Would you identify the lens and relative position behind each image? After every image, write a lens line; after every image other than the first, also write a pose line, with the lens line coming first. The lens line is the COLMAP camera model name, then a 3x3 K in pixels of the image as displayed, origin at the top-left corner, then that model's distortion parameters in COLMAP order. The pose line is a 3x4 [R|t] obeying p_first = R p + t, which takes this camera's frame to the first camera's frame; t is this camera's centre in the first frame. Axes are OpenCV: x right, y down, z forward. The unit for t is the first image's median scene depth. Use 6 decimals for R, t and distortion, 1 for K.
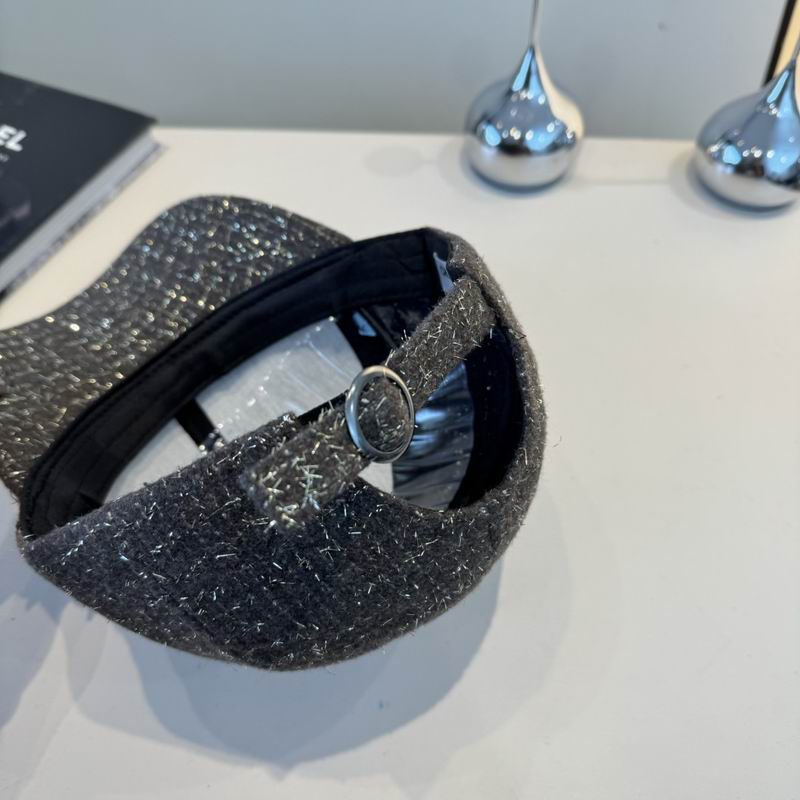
lens RADIAL K [[789.1, 0, 396.7], [0, 789.1, 414.2], [0, 0, 1]] dist [-0.031164, -0.052962]
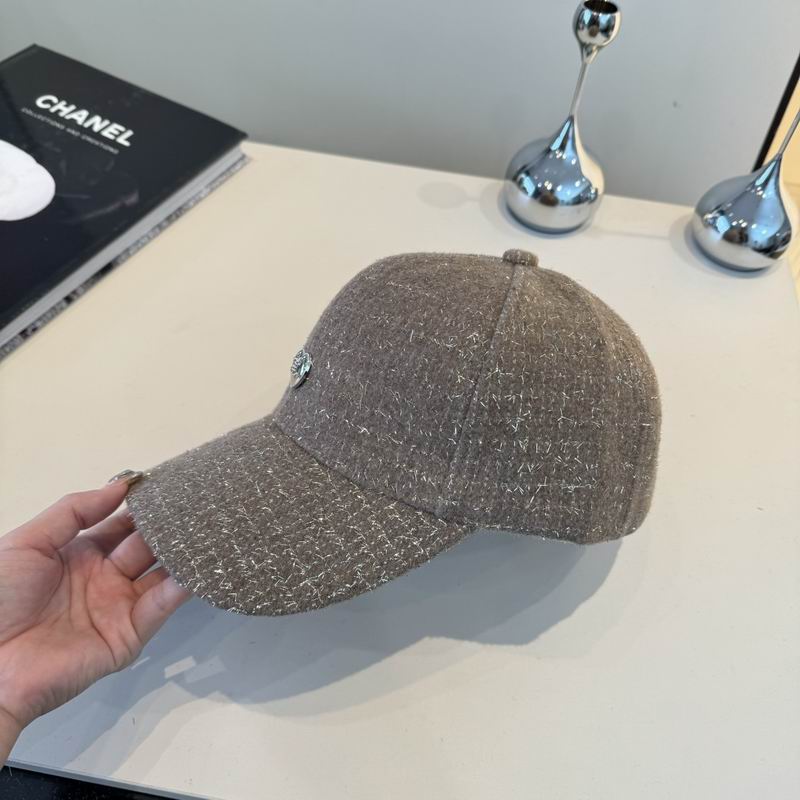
lens RADIAL K [[789.1, 0, 403.8], [0, 789.1, 411.3], [0, 0, 1]] dist [-0.031164, -0.052962]
pose [[0.993320, 0.109446, 0.036554, -0.076023], [-0.108460, 0.993708, -0.027939, 0.046313], [-0.039382, 0.023788, 0.998941, -0.190076]]
